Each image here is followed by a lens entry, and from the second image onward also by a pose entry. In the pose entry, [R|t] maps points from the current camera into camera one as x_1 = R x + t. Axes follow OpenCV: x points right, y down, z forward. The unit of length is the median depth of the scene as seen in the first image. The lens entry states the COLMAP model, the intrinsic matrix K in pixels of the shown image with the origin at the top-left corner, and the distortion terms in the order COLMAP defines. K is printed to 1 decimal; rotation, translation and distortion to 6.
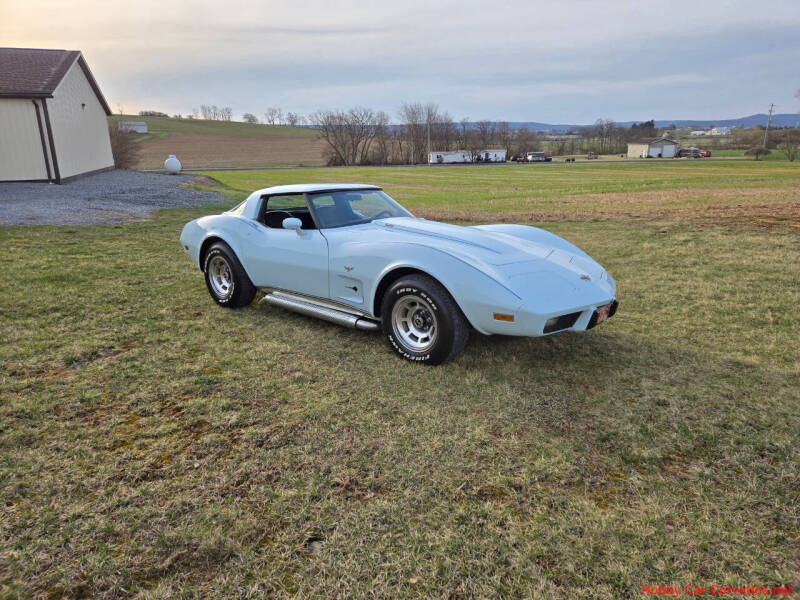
lens RADIAL K [[558.6, 0, 397.6], [0, 558.6, 300.7], [0, 0, 1]] dist [0.064121, -0.047822]
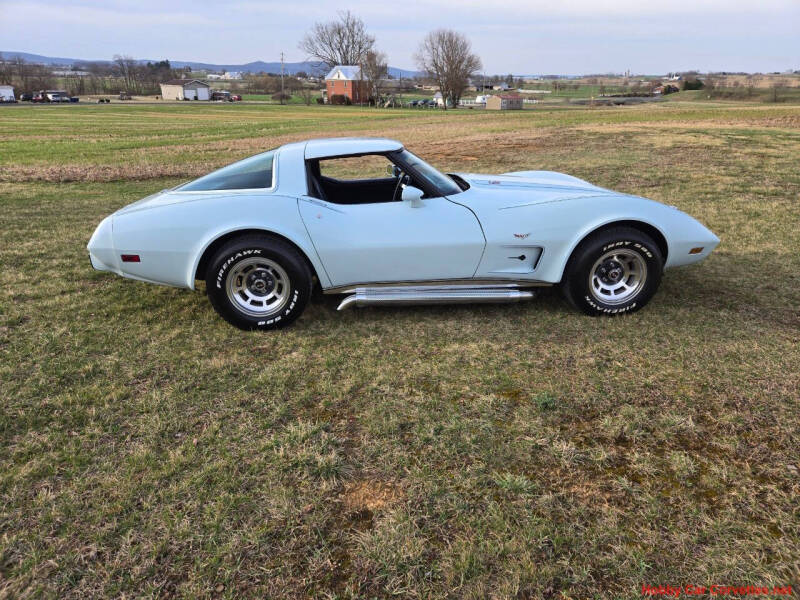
lens RADIAL K [[558.6, 0, 400.3], [0, 558.6, 297.4], [0, 0, 1]] dist [0.064121, -0.047822]
pose [[0.666347, -0.240879, 0.705662, -0.703666], [0.177363, 0.970423, 0.163774, -0.116444], [-0.724240, 0.016029, 0.689361, 0.445745]]
